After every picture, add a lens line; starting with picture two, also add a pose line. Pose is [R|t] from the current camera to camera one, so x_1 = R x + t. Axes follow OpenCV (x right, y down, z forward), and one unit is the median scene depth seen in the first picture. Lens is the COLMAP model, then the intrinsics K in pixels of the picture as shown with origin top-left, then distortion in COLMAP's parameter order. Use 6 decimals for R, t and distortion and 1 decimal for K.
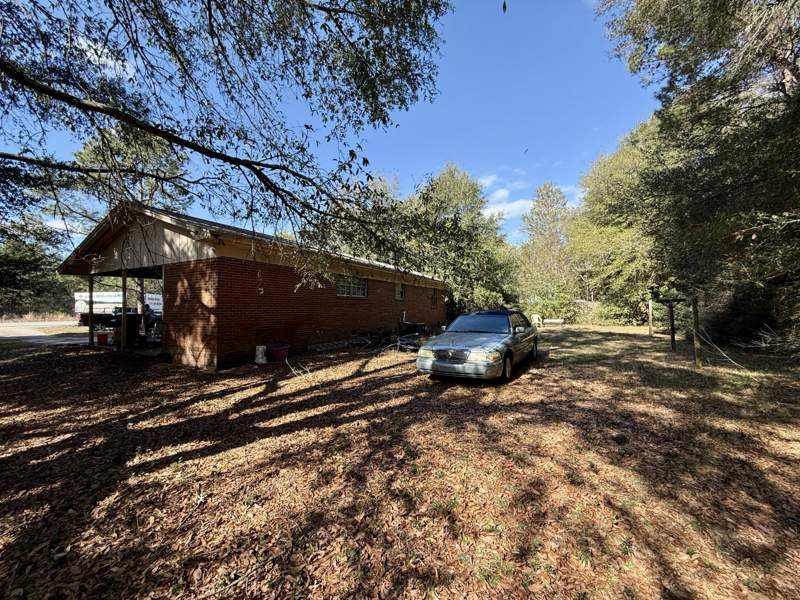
lens RADIAL K [[319.8, 0, 399.2], [0, 319.8, 302.1], [0, 0, 1]] dist [0.000046, 0.000001]
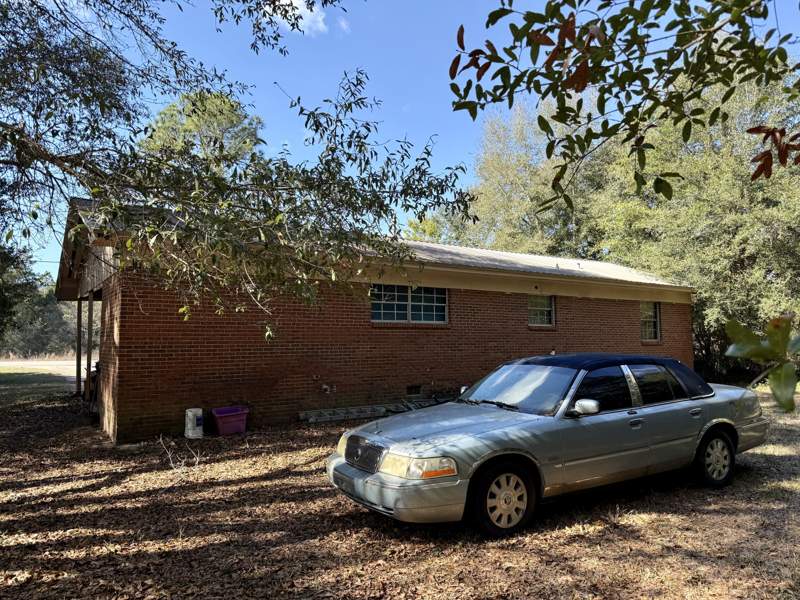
lens RADIAL K [[565.3, 0, 400.0], [0, 565.3, 297.8], [0, 0, 1]] dist [-0.006447, -0.007394]
pose [[0.912292, -0.022747, -0.408909, 0.672487], [-0.005446, 0.997694, -0.067651, -0.000095], [0.409505, 0.063944, 0.910064, 0.356238]]
